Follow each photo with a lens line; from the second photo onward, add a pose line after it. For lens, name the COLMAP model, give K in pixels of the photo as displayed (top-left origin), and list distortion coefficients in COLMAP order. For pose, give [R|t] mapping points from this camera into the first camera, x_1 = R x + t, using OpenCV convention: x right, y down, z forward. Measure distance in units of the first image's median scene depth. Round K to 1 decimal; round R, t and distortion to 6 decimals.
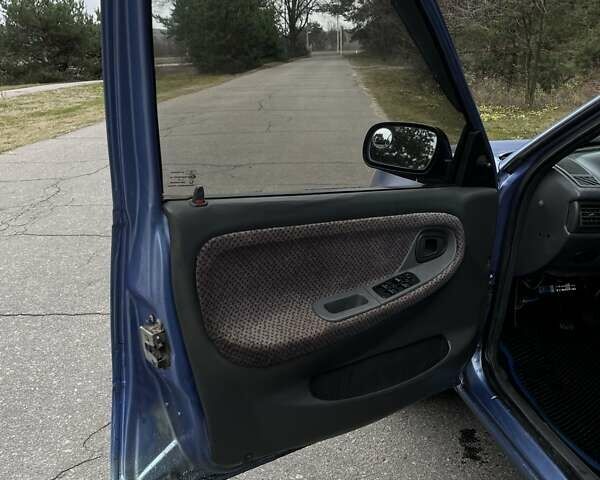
lens RADIAL K [[575.4, 0, 286.4], [0, 575.4, 240.3], [0, 0, 1]] dist [0.019816, -0.010373]
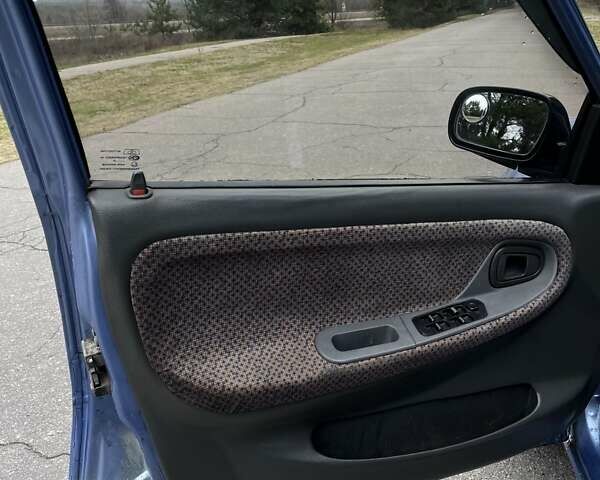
lens RADIAL K [[574.1, 0, 303.4], [0, 574.1, 247.1], [0, 0, 1]] dist [0.014054, -0.015254]
pose [[0.958172, 0.094854, -0.270015, 0.175729], [-0.072337, 0.993112, 0.092176, -0.054610], [0.276899, -0.068788, 0.958434, 0.234163]]
